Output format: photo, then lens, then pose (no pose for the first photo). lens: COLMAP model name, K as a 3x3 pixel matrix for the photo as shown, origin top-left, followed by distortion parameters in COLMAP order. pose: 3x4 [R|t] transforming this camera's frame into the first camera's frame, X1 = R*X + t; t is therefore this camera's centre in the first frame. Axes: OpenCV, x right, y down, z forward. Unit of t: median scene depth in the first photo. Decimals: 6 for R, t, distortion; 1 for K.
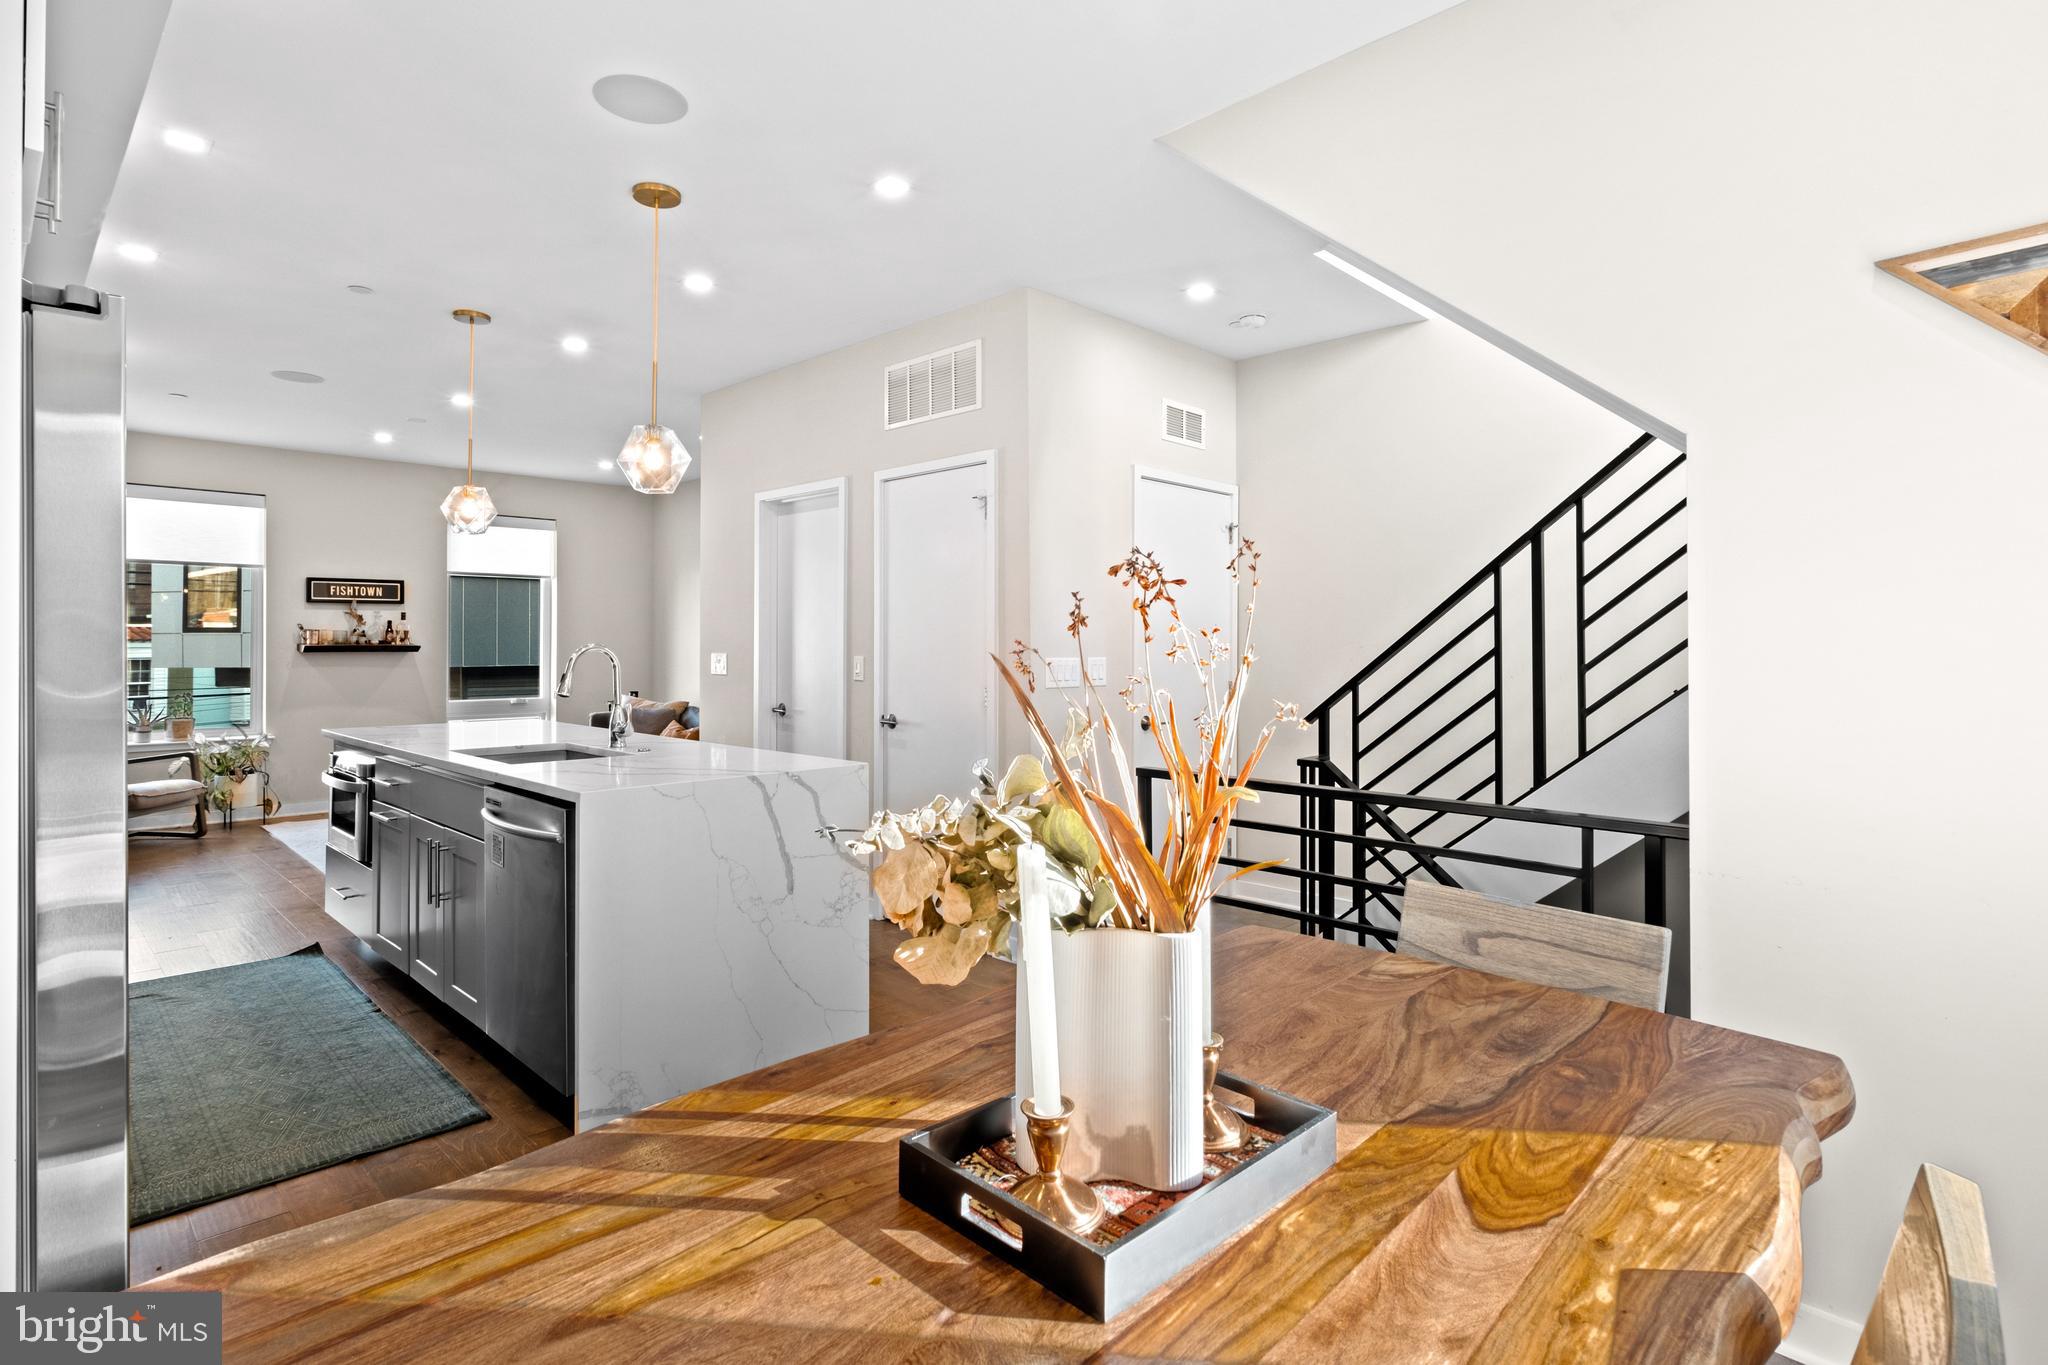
lens RADIAL K [[1028.1, 0, 1027.2], [0, 1028.1, 632.5], [0, 0, 1]] dist [-0.005007, 0.000397]
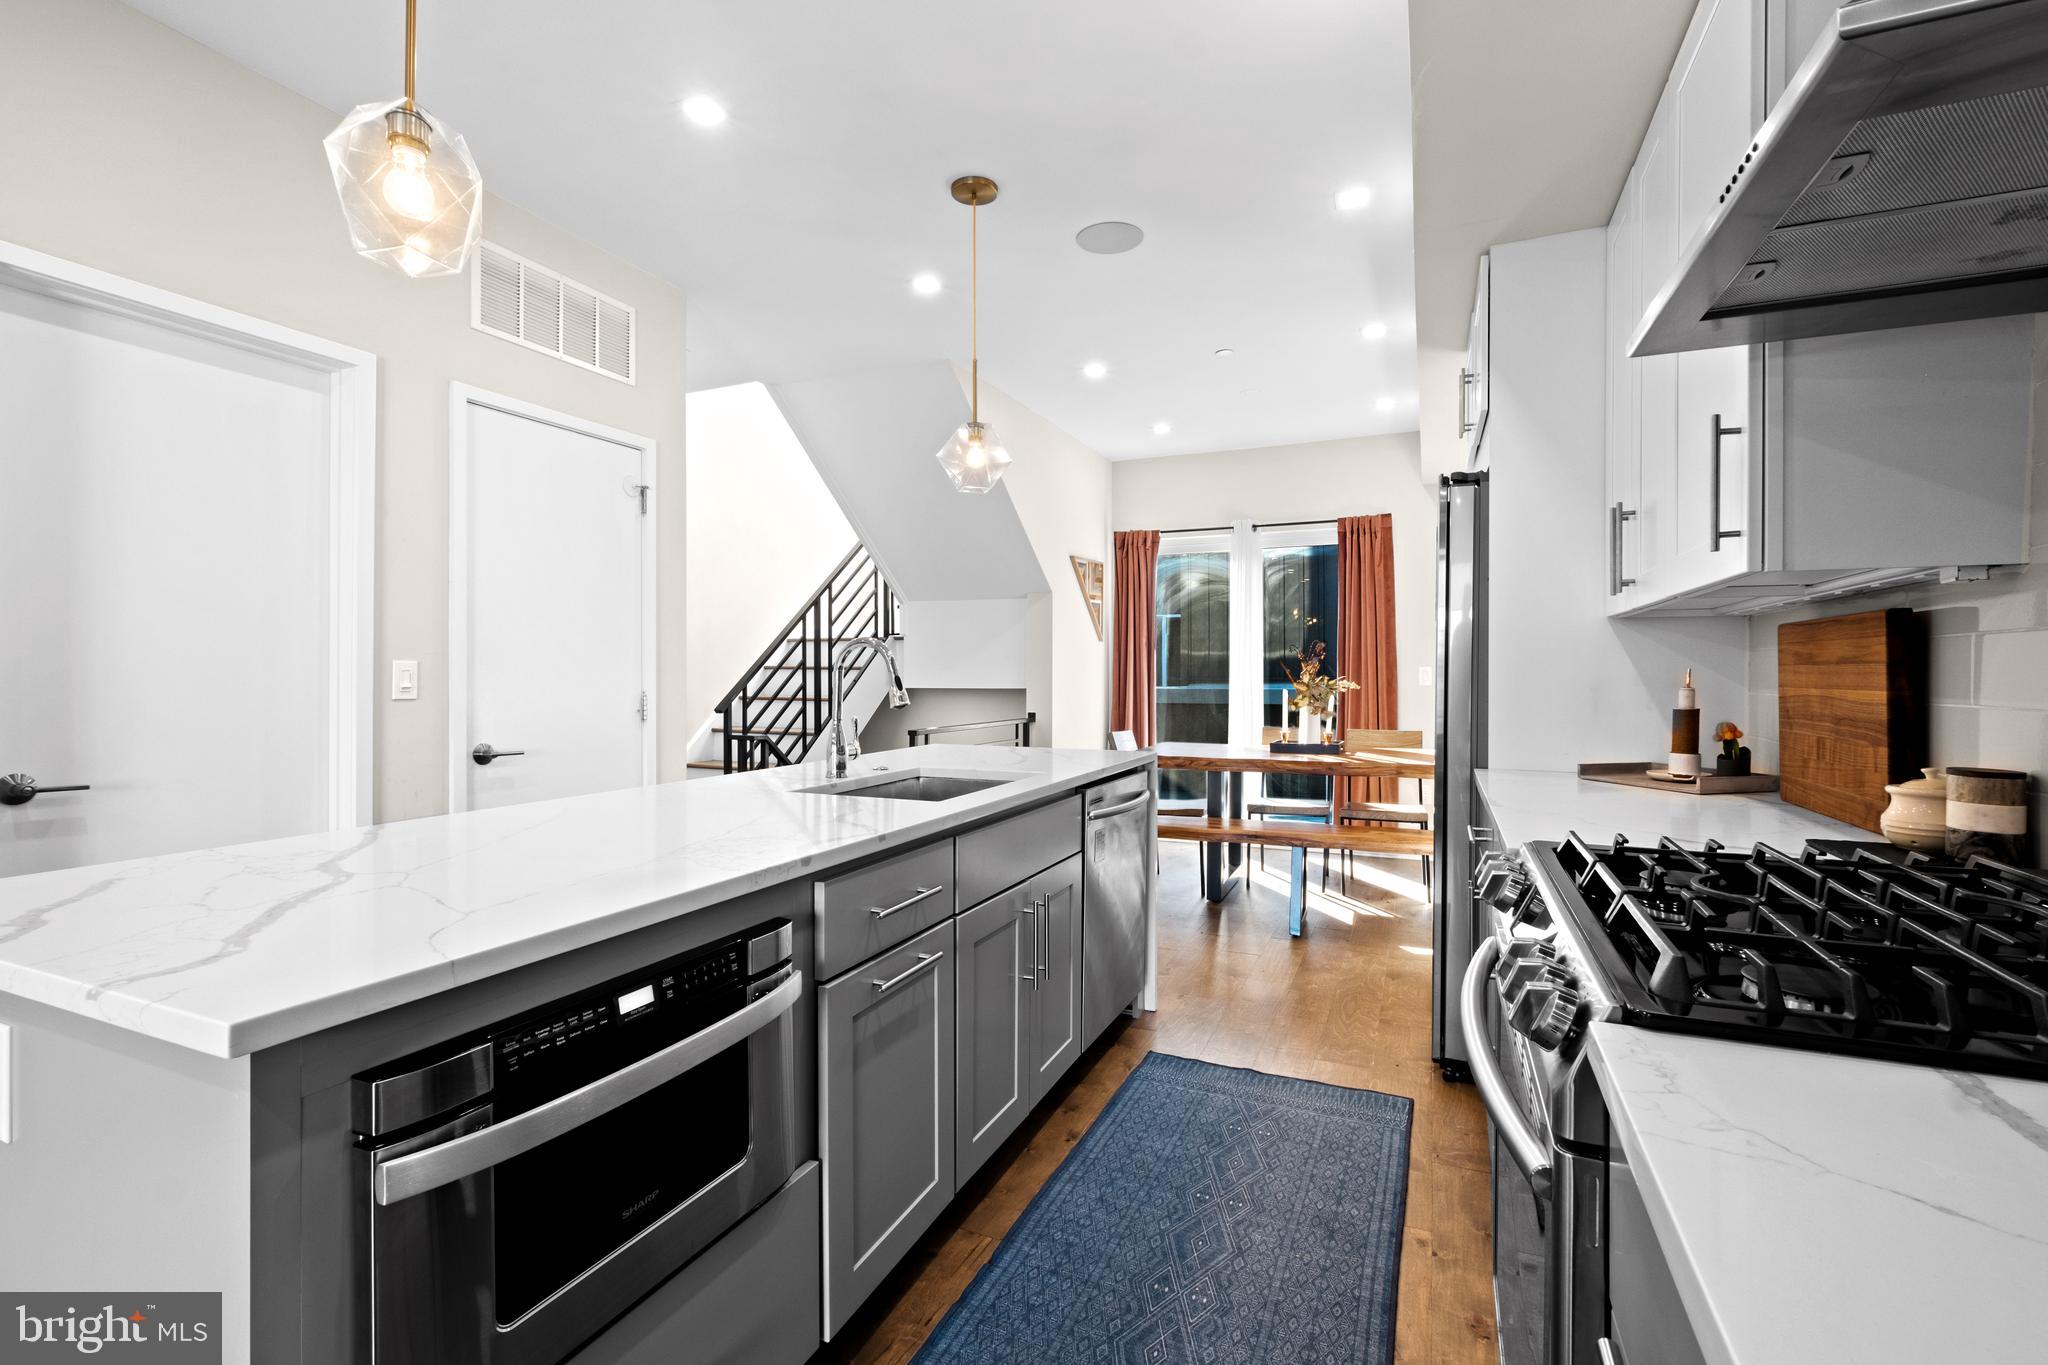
lens RADIAL K [[912.4, 0, 1033.6], [0, 912.4, 672.3], [0, 0, 1]] dist [0.000761, -0.000431]
pose [[-0.355428, 0.000067, 0.934704, -0.525152], [-0.010508, 0.999937, -0.004068, 0.018493], [-0.934645, -0.011268, -0.355405, 0.545695]]
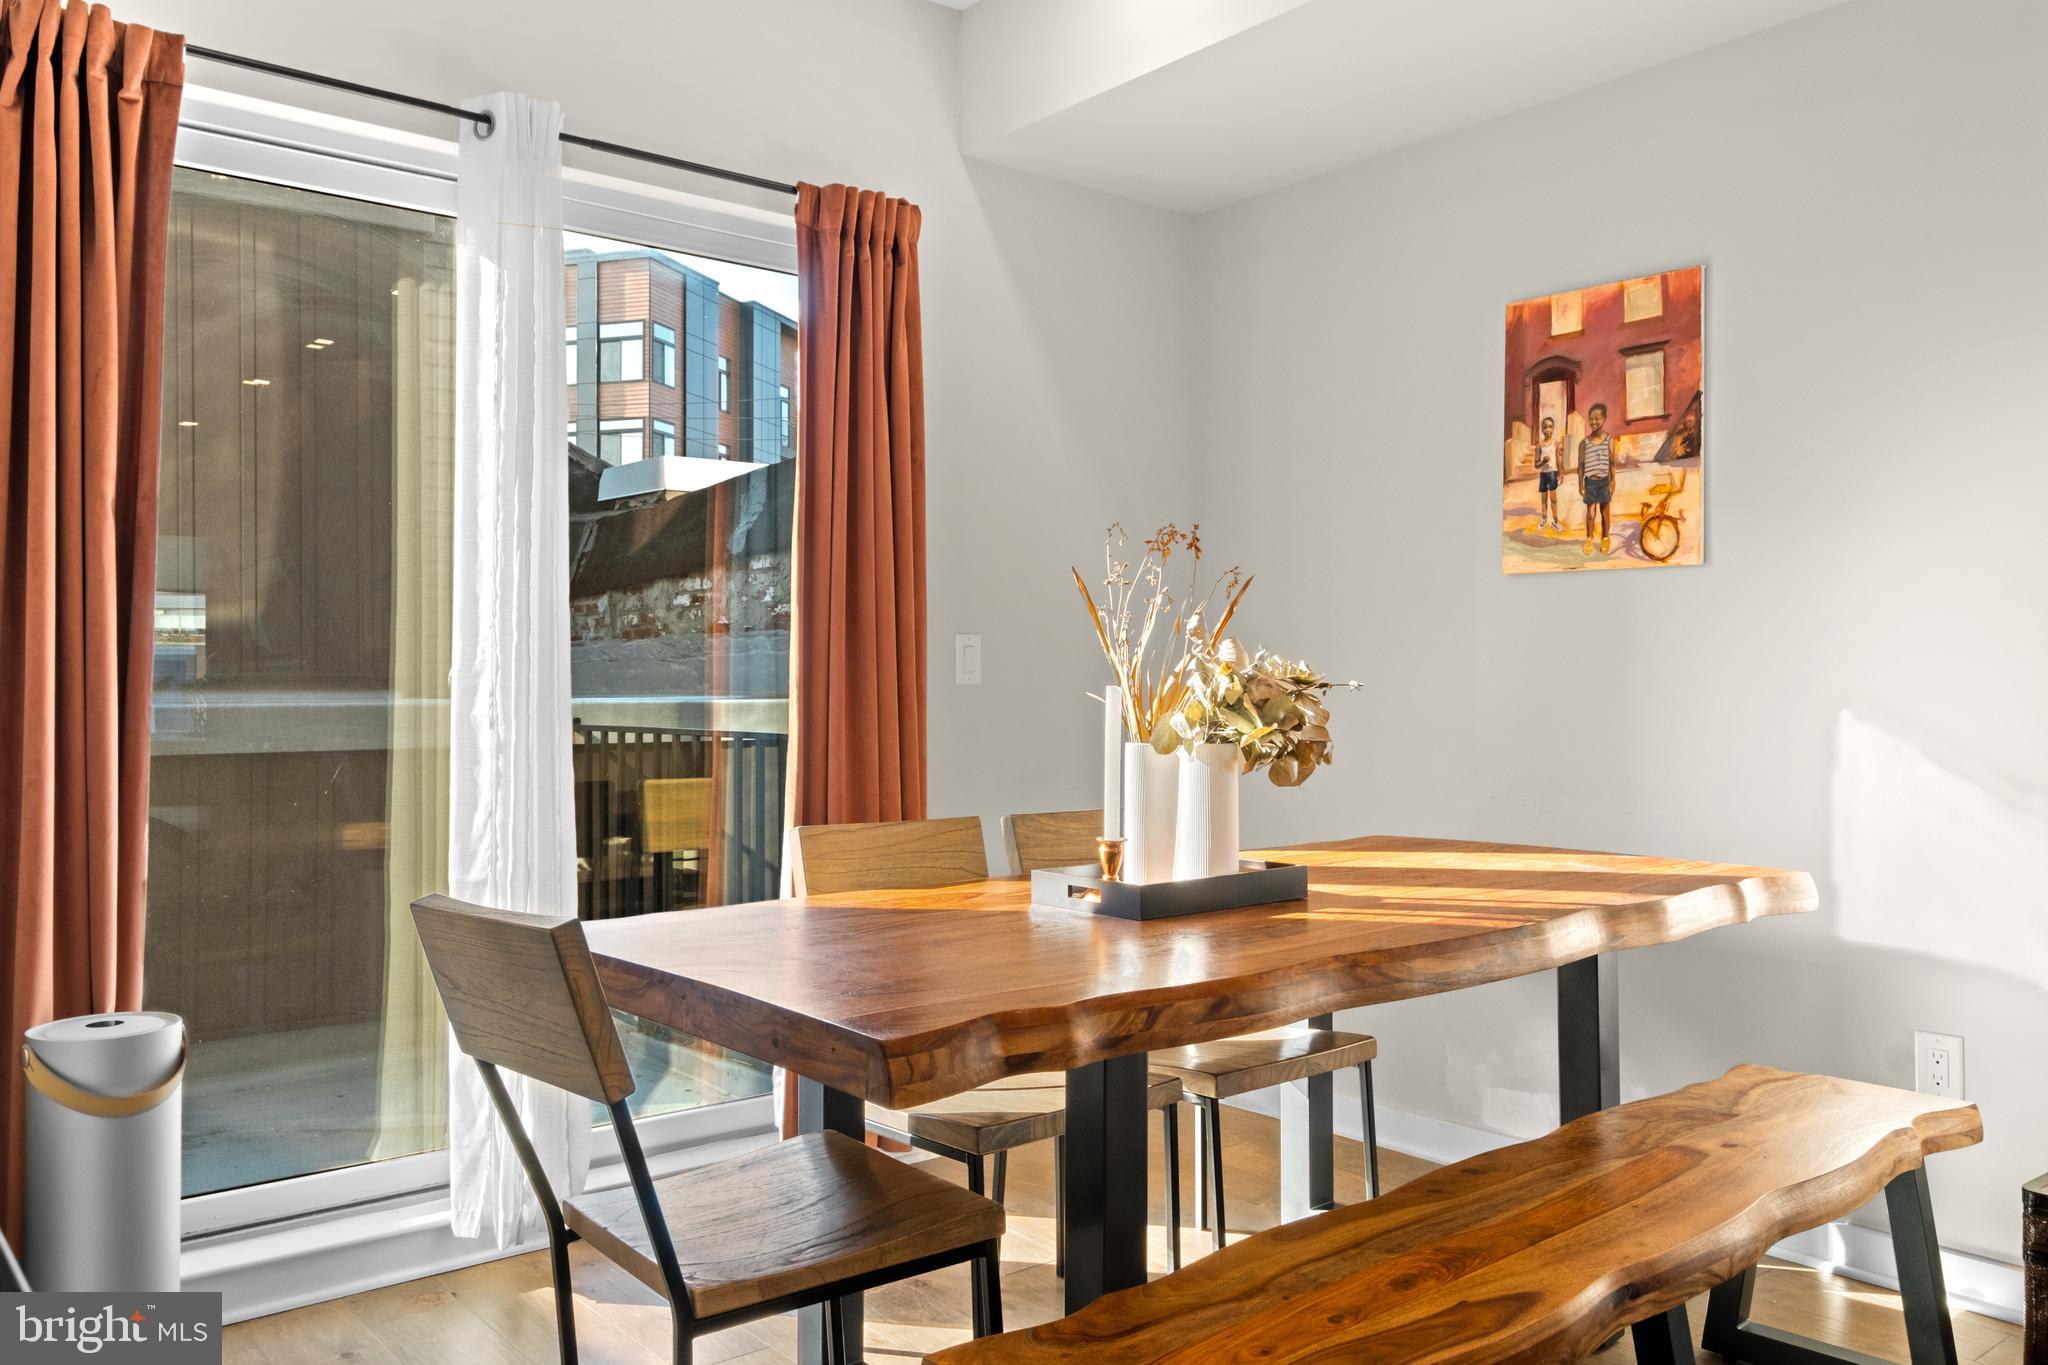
lens RADIAL K [[1561.5, 0, 1043.5], [0, 1561.5, 698.6], [0, 0, 1]] dist [0.004544, -0.005611]
pose [[-0.994747, -0.000991, 0.102360, 0.000544], [-0.000832, 0.999998, 0.001597, 0.026439], [-0.102362, 0.001504, -0.994746, 0.459864]]
